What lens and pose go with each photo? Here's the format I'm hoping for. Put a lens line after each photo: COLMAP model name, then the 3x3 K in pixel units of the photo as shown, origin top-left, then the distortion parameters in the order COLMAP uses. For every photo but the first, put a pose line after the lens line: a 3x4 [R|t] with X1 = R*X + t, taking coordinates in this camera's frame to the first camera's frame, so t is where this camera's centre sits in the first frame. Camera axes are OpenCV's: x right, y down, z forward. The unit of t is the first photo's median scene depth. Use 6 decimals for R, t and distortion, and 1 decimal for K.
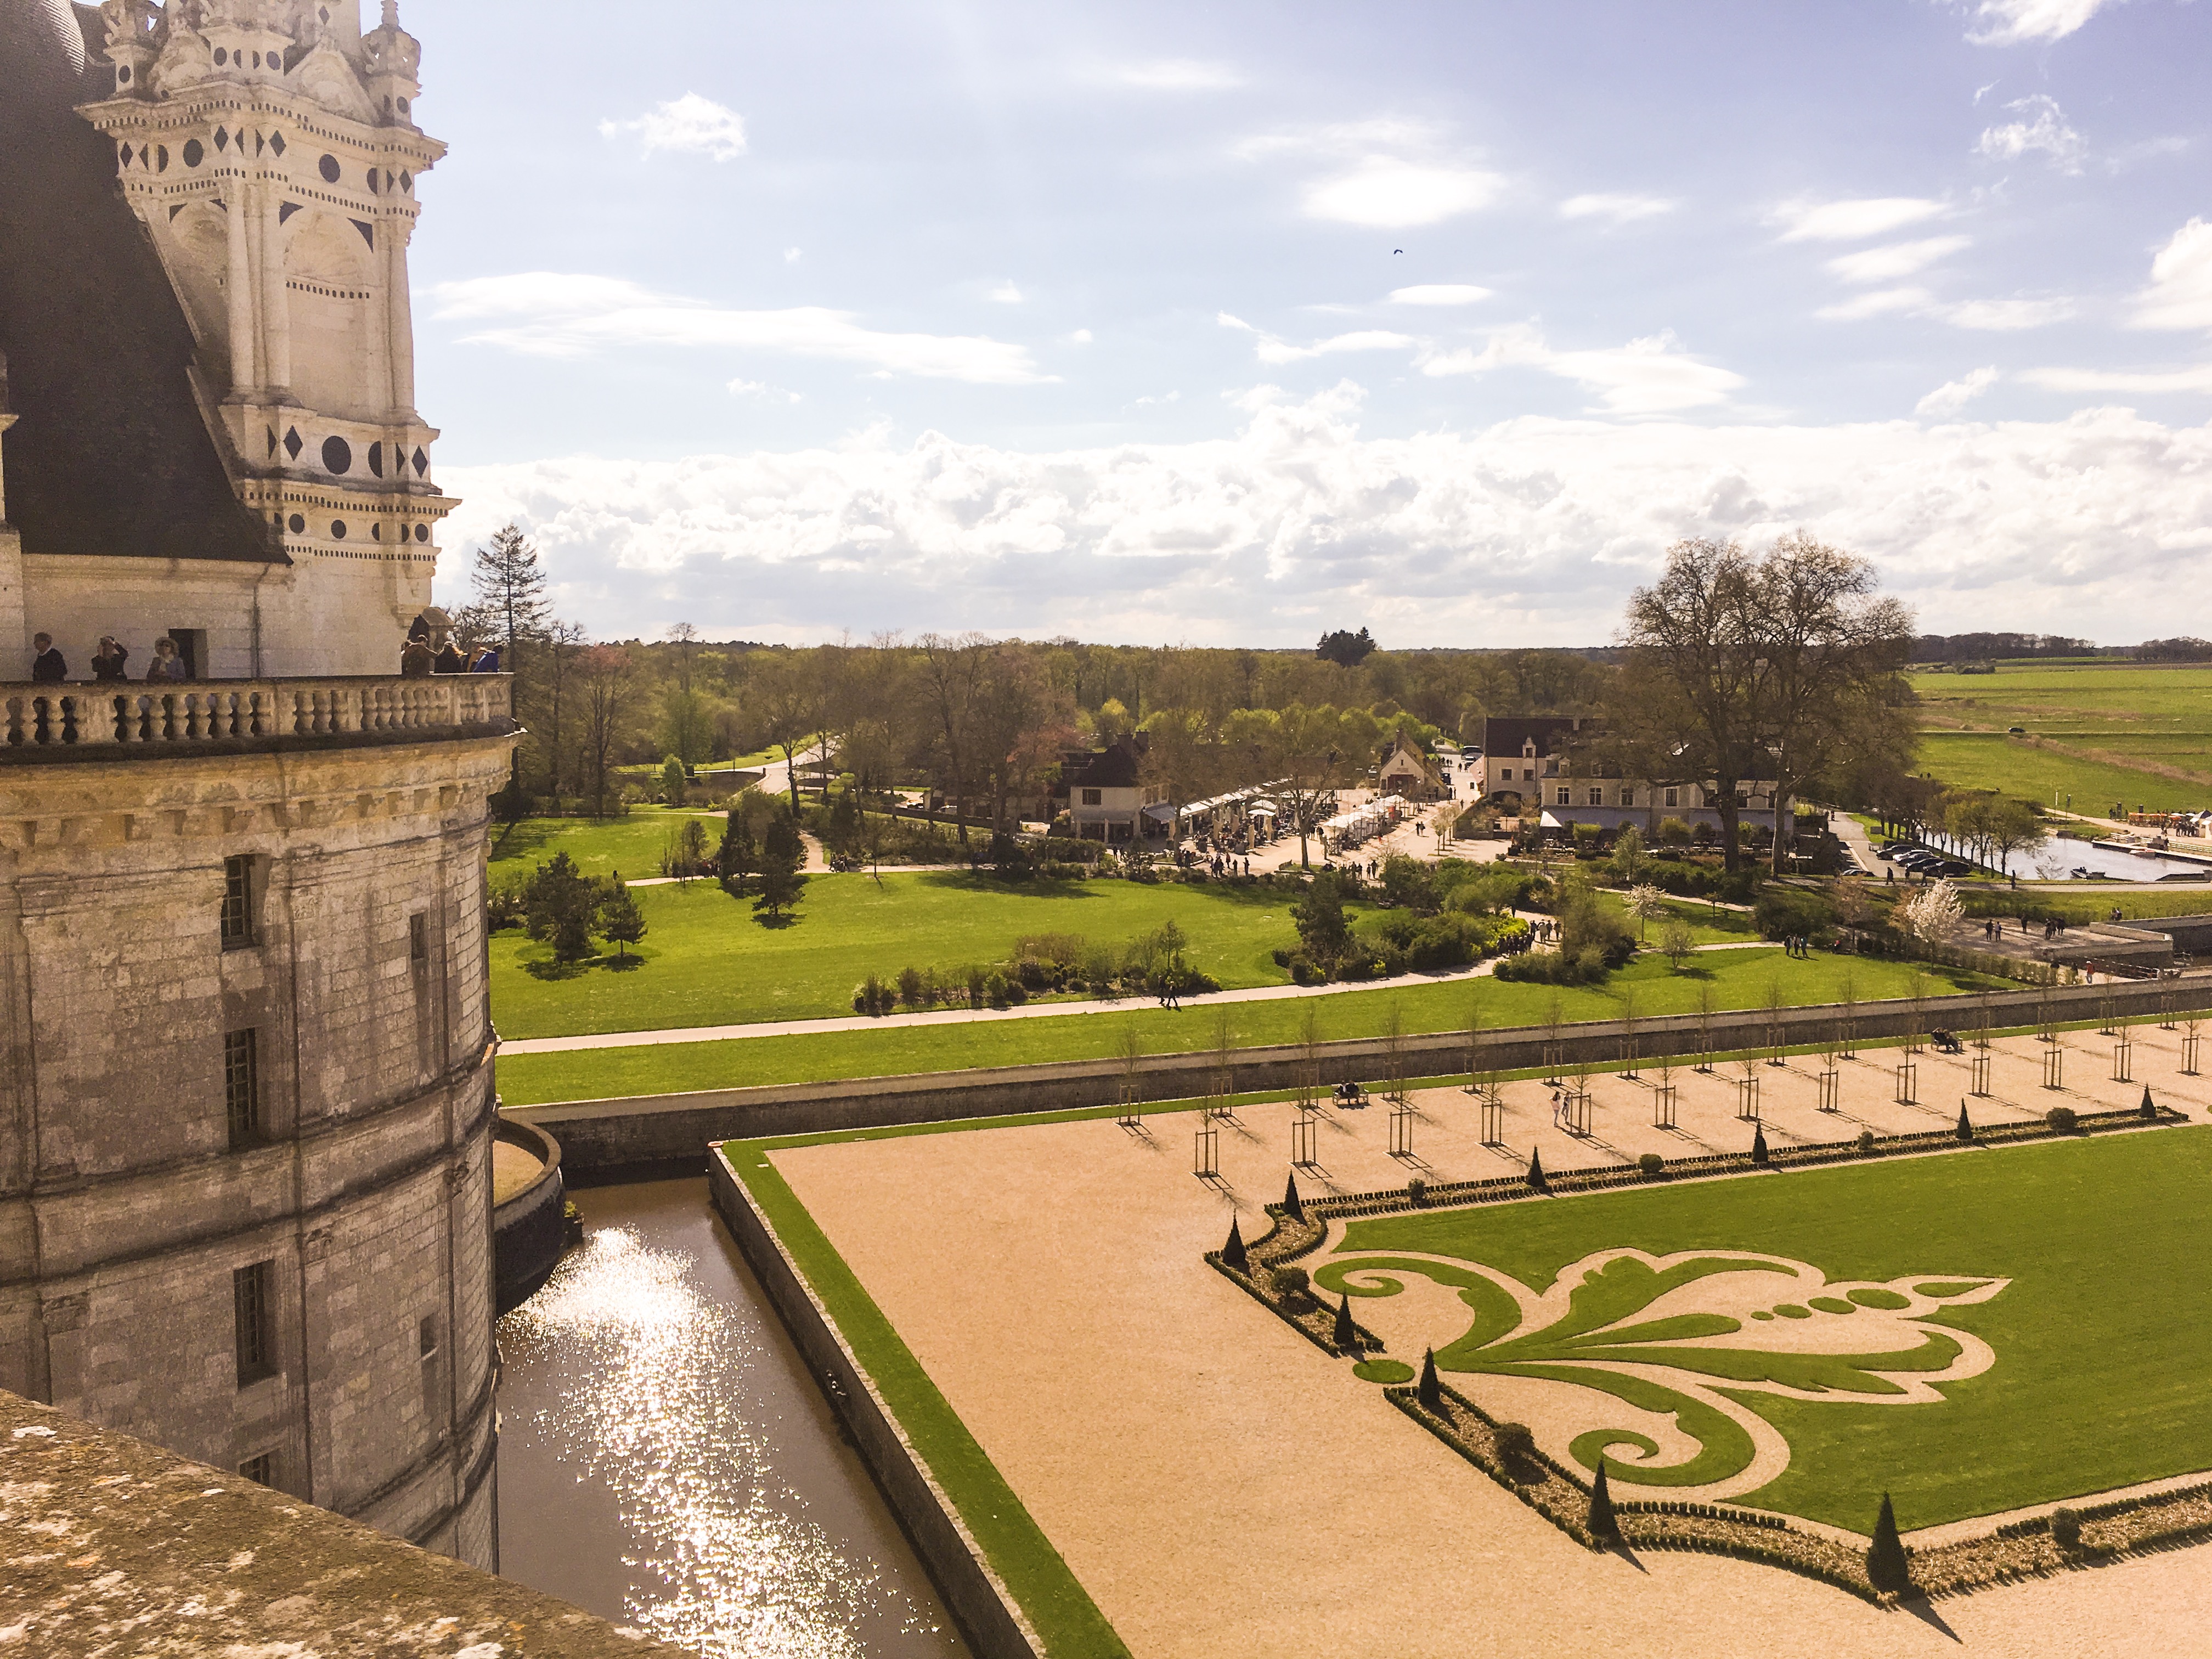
lens RADIAL K [[1882.0, 0, 1106.0], [0, 1882.0, 829.5], [0, 0, 1]] dist [0.064654, -0.089428]
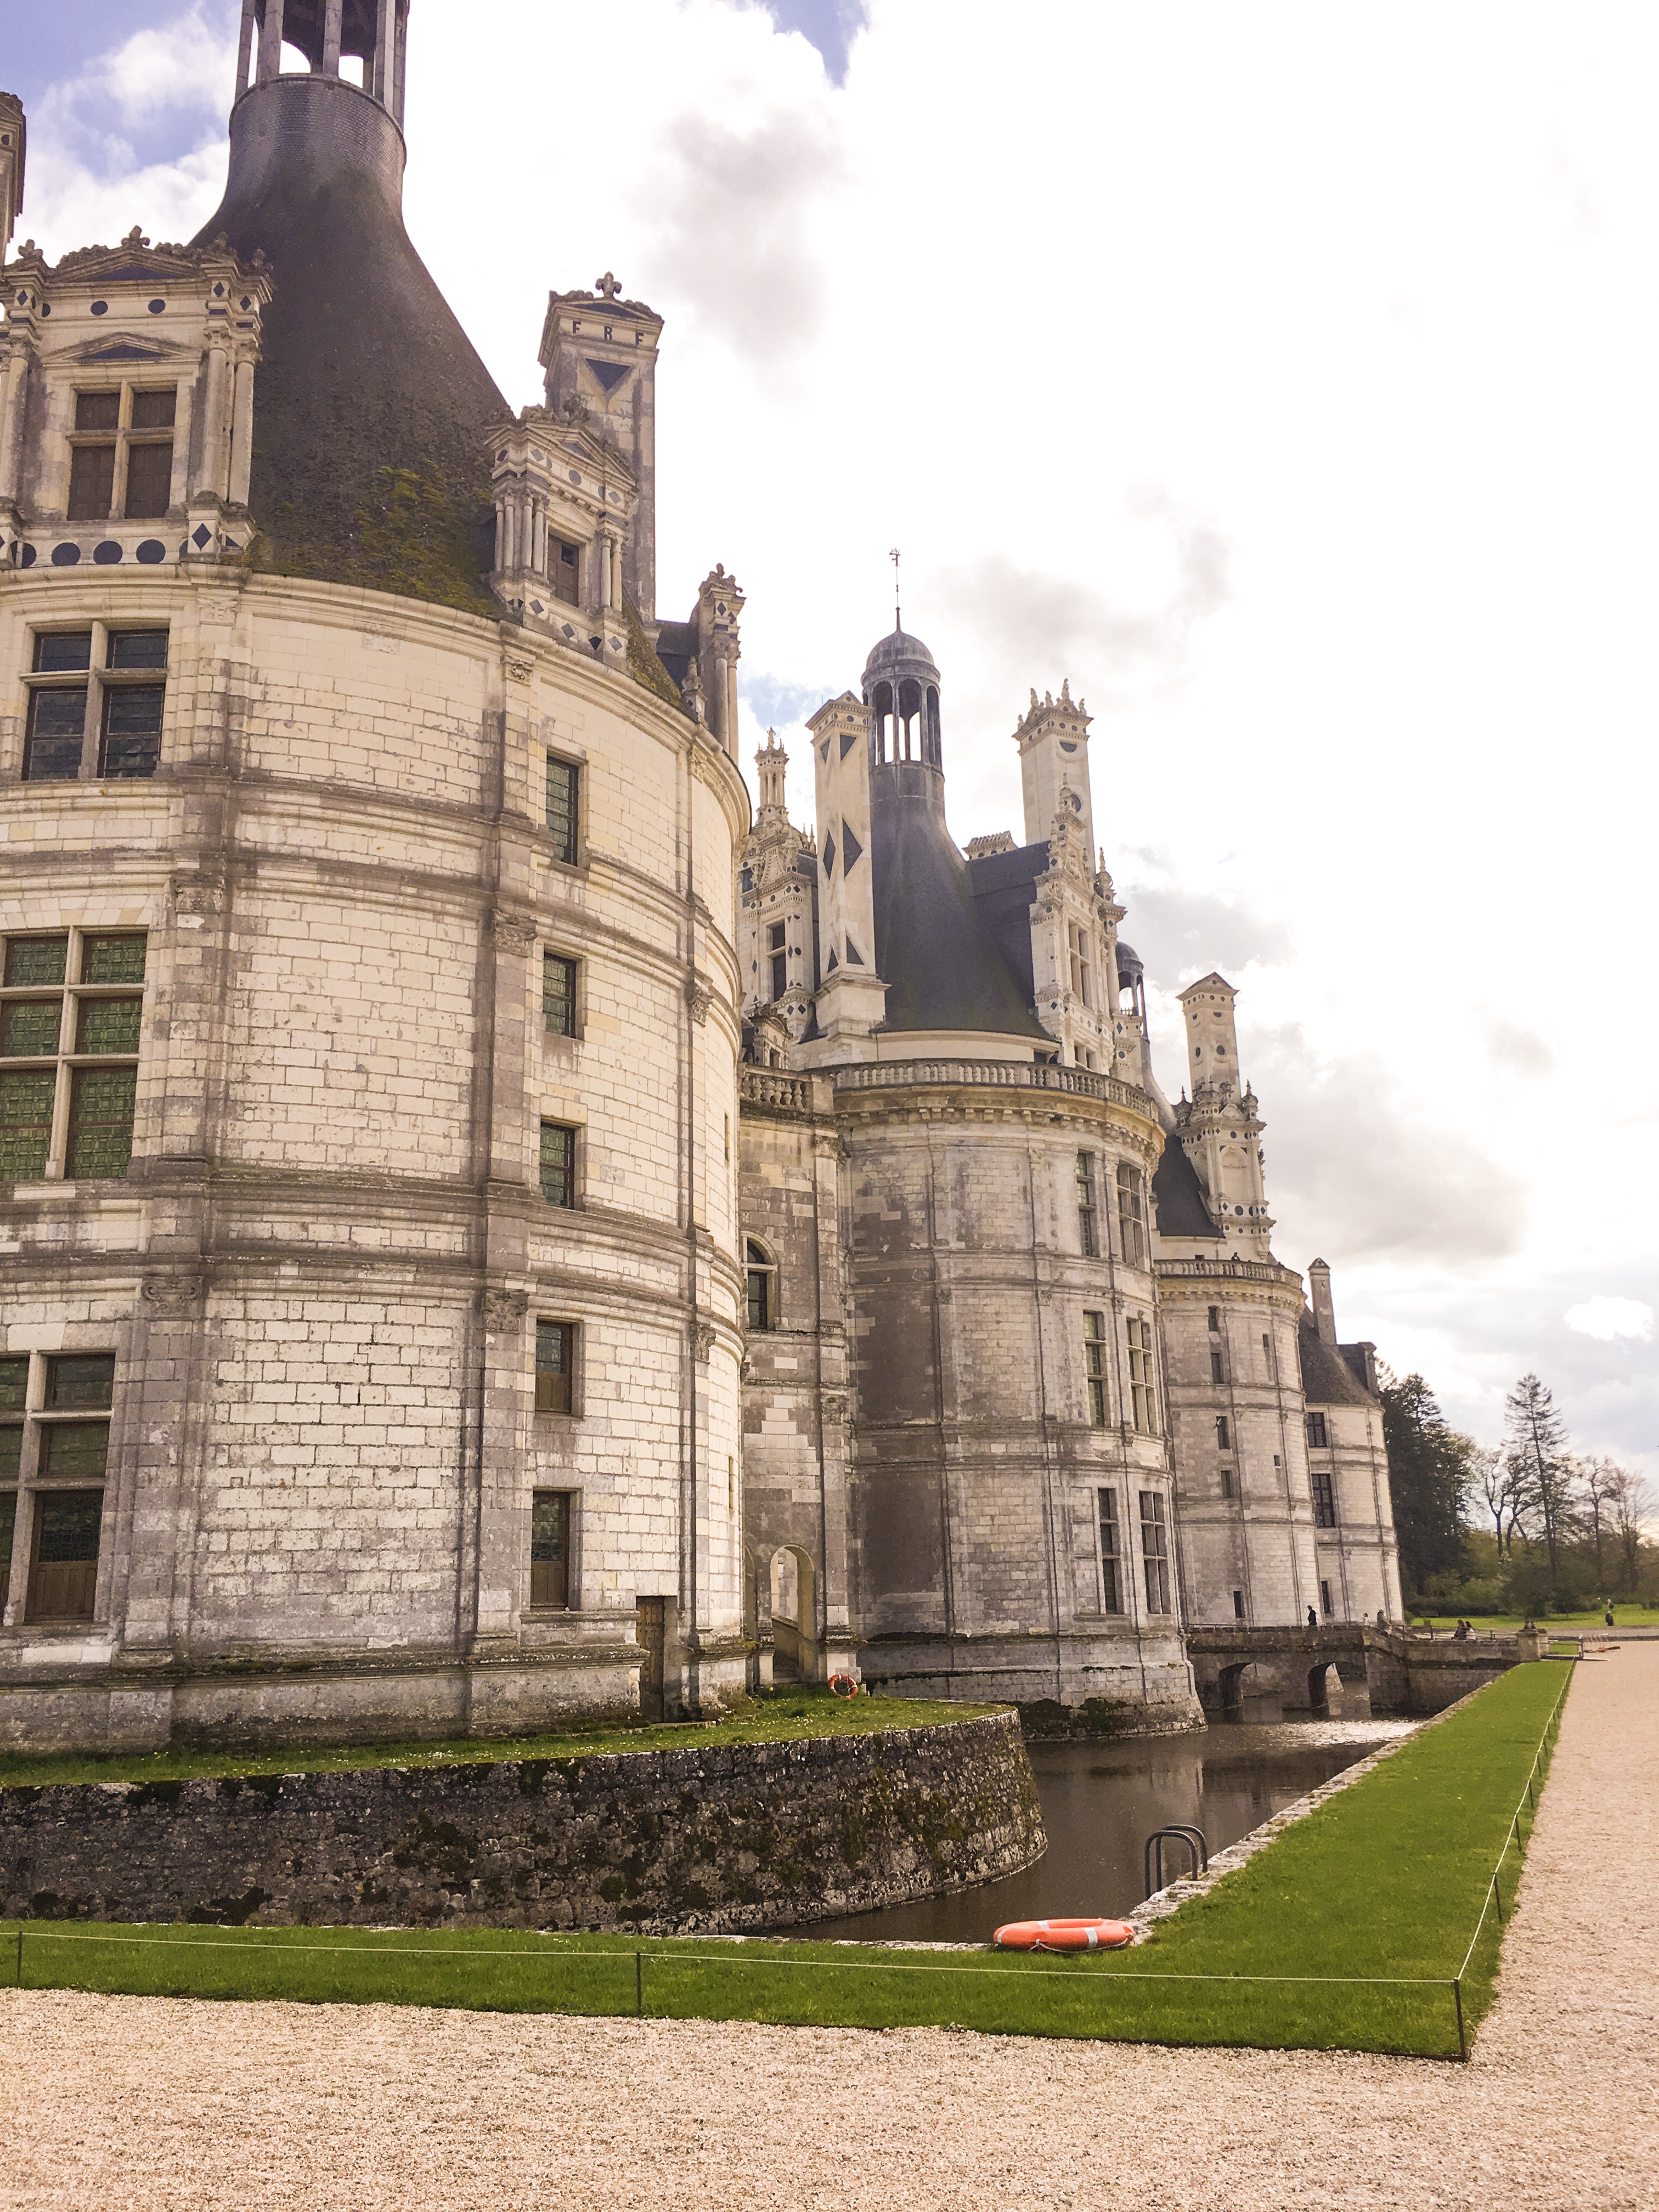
lens RADIAL K [[1882.0, 0, 829.5], [0, 1882.0, 1106.0], [0, 0, 1]] dist [0.064654, -0.089428]
pose [[0.751319, -0.201380, -0.628463, 1.395970], [-0.028673, 0.941444, -0.335947, 0.903140], [0.659316, 0.270423, 0.701551, -2.223090]]
